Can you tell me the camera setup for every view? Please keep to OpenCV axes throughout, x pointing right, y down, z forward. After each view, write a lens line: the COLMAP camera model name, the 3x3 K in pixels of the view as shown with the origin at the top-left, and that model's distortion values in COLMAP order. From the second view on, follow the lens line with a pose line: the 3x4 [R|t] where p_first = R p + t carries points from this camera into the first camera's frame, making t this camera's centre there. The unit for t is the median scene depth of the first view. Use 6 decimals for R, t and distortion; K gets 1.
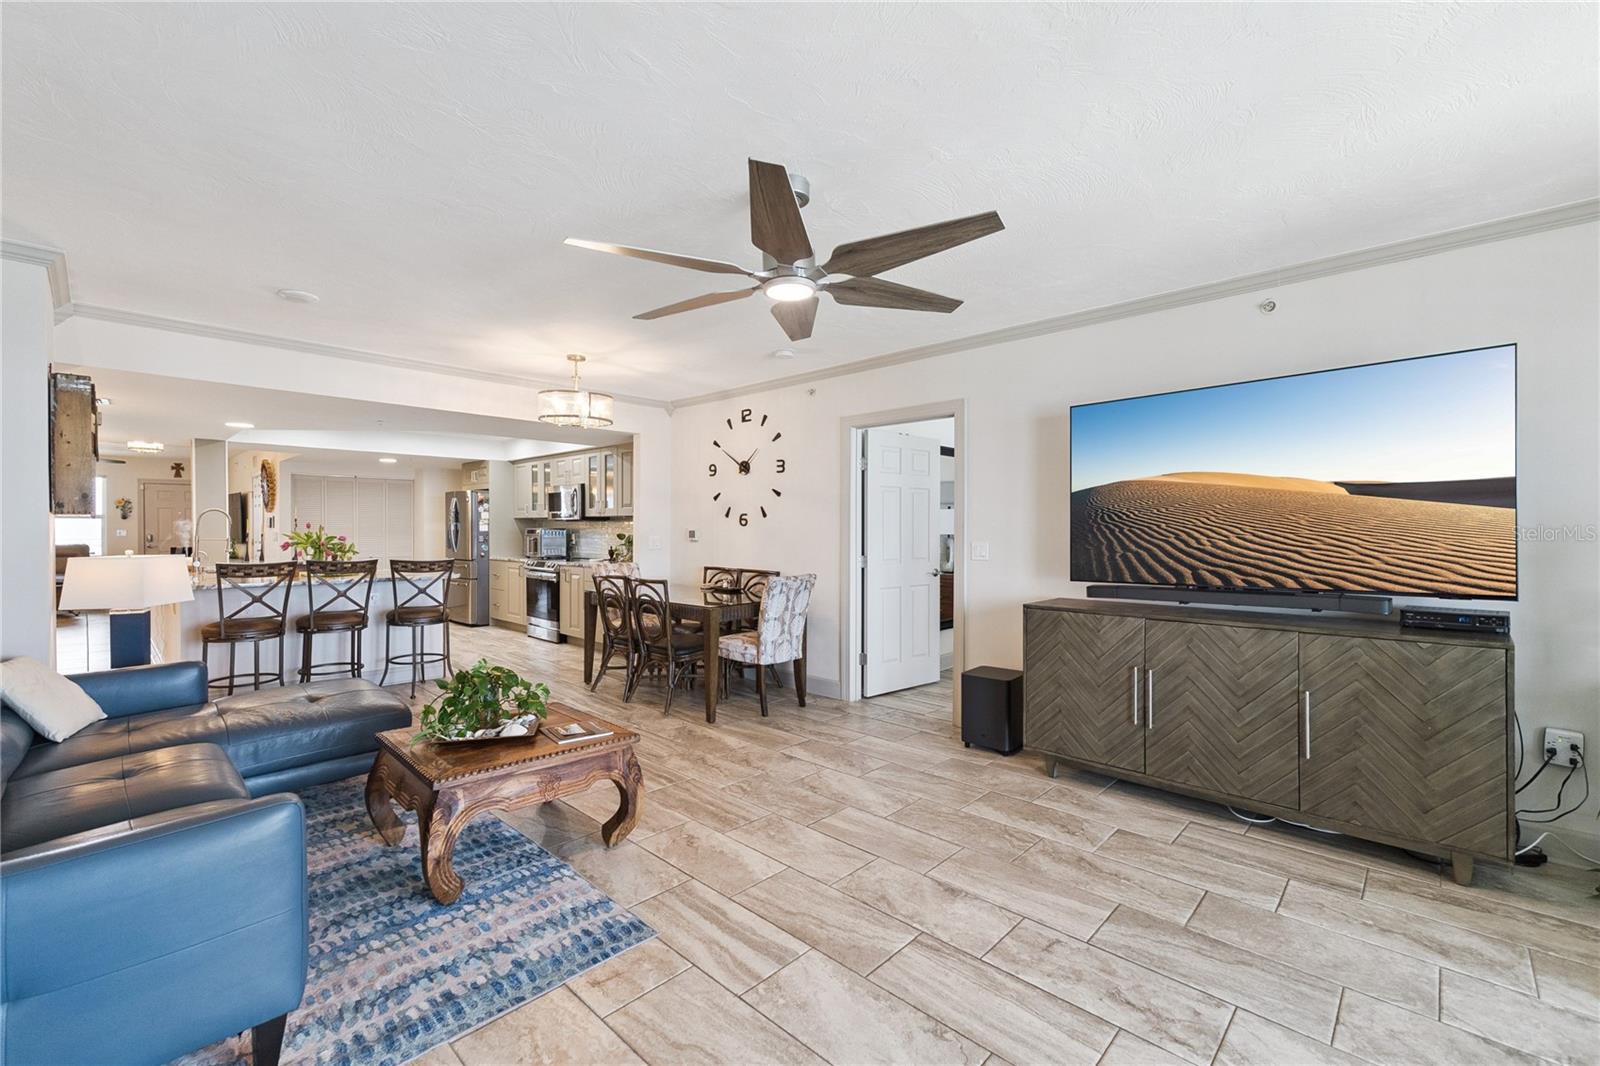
lens RADIAL K [[668.6, 0, 798.3], [0, 668.6, 529.8], [0, 0, 1]] dist [0.001872, 0.000297]
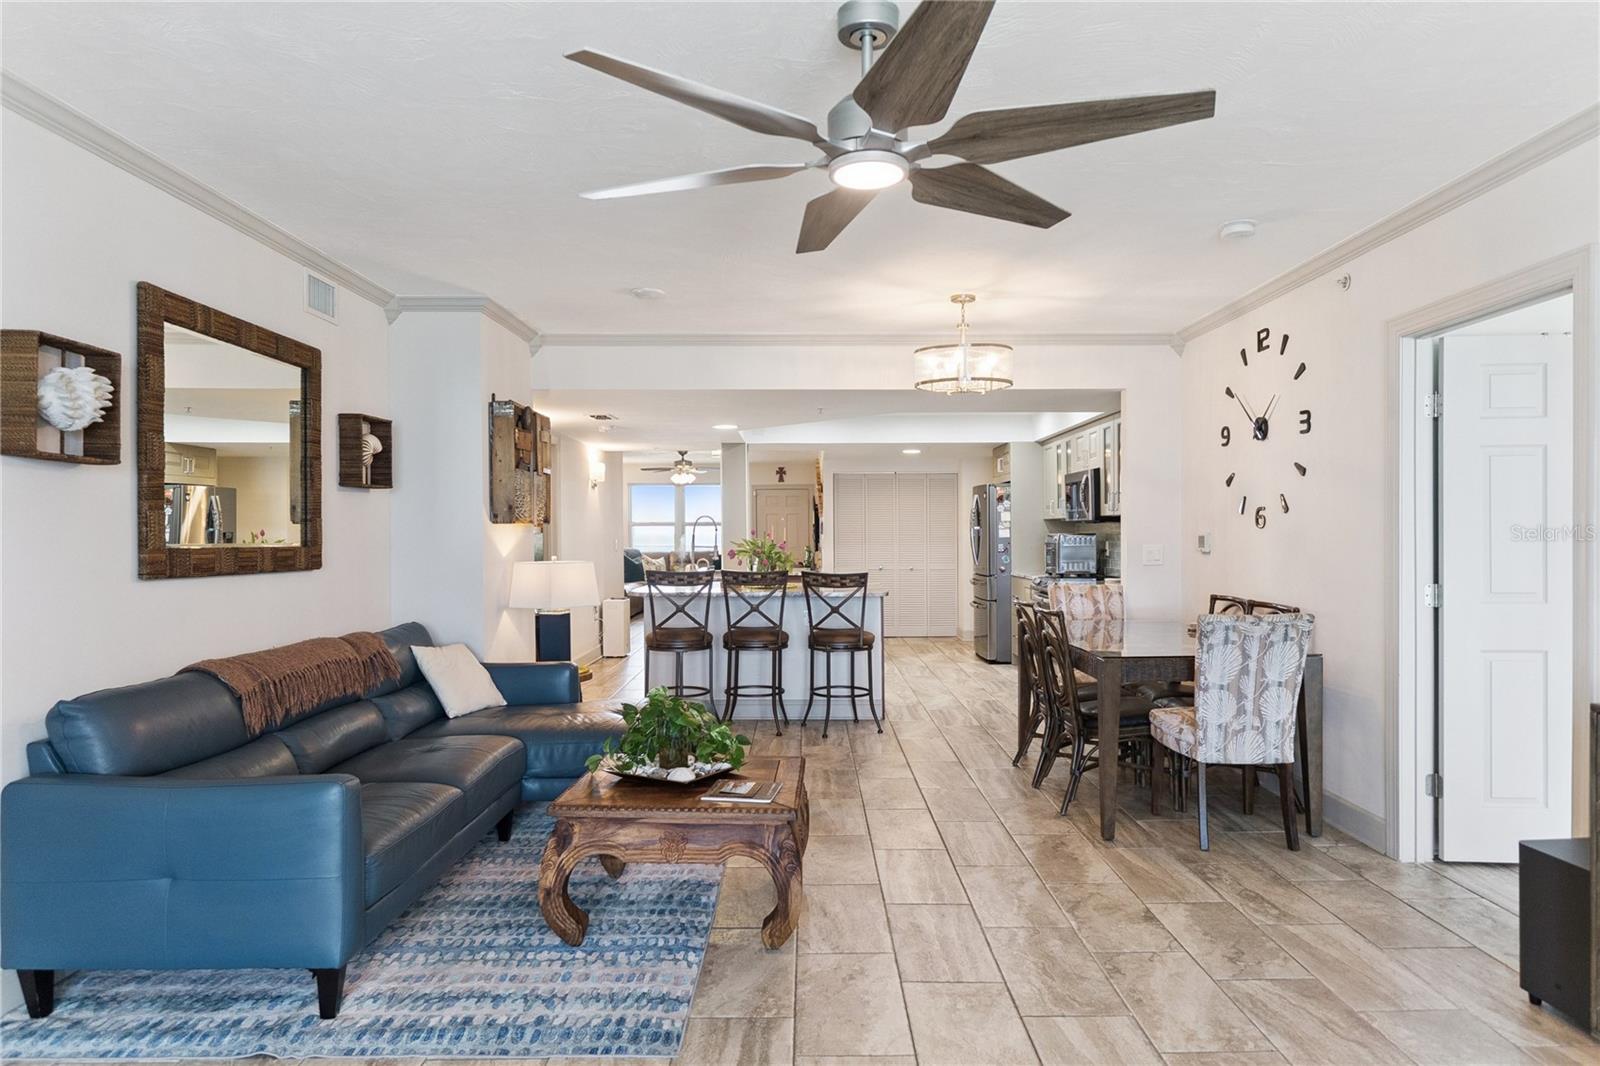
lens RADIAL K [[985.1, 0, 814.8], [0, 985.1, 534.0], [0, 0, 1]] dist [-0.020227, 0.020844]
pose [[0.698072, -0.004719, -0.716012, 0.328278], [0.003939, 0.999988, -0.002751, 0.000620], [0.716017, -0.000899, 0.698083, 0.145749]]
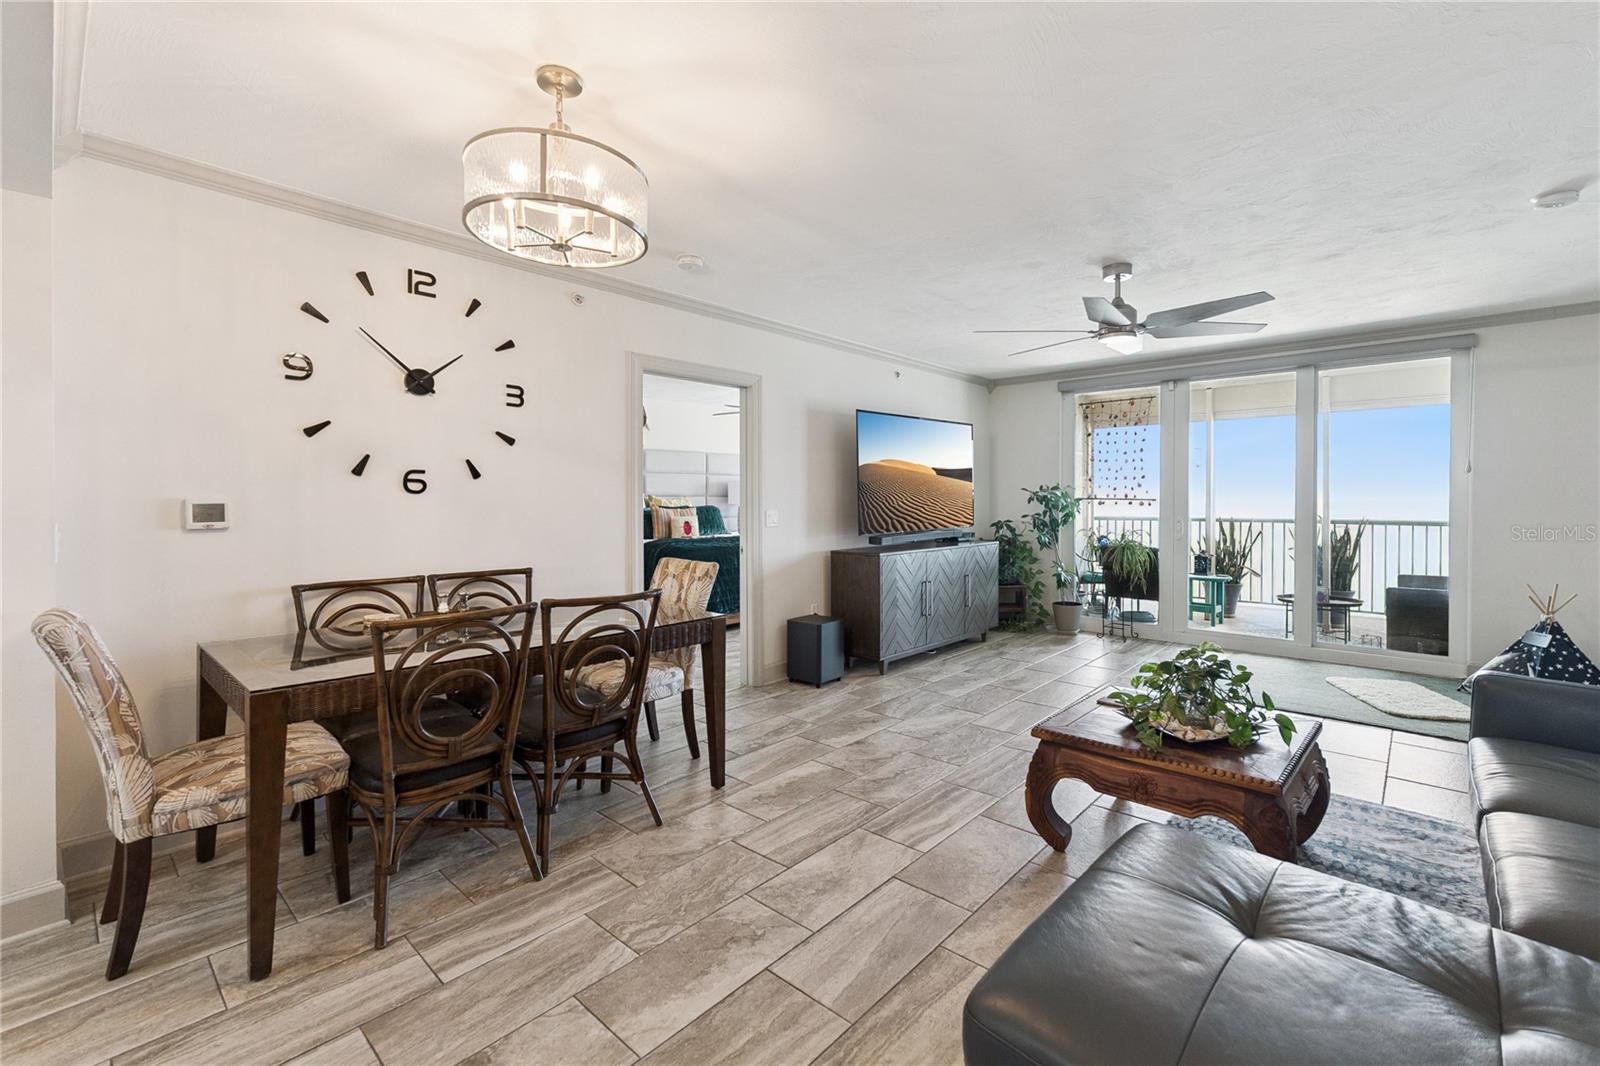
lens RADIAL K [[689.7, 0, 808.2], [0, 689.7, 499.9], [0, 0, 1]] dist [0.000840, 0.000059]
pose [[-0.034691, -0.003127, 0.999393, -0.785480], [0.005350, 0.999980, 0.003315, -0.001174], [-0.999384, 0.005462, -0.034674, 0.892410]]
